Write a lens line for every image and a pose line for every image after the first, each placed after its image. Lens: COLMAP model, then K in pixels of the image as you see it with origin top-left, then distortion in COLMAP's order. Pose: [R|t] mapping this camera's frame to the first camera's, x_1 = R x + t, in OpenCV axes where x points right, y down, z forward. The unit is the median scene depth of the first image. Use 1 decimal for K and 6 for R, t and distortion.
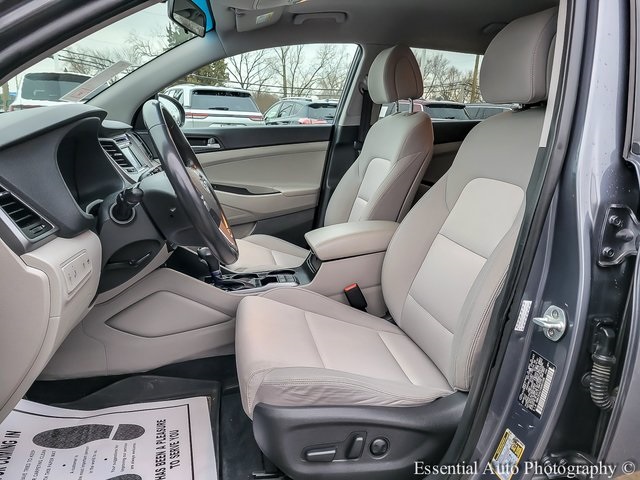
lens RADIAL K [[487.1, 0, 321.1], [0, 487.1, 246.1], [0, 0, 1]] dist [0.040782, -0.006539]
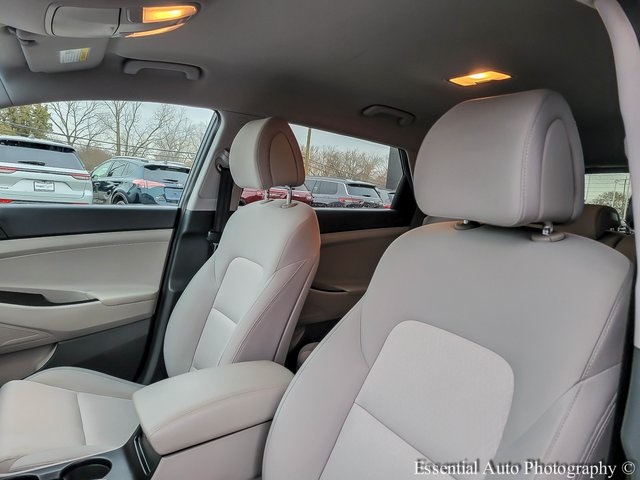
lens RADIAL K [[487.1, 0, 321.1], [0, 487.1, 246.1], [0, 0, 1]] dist [0.040782, -0.006539]
pose [[0.947829, 0.018736, 0.318227, -0.006763], [0.022264, 0.991943, -0.124712, -0.093632], [-0.318000, 0.125291, 0.939776, 0.235417]]
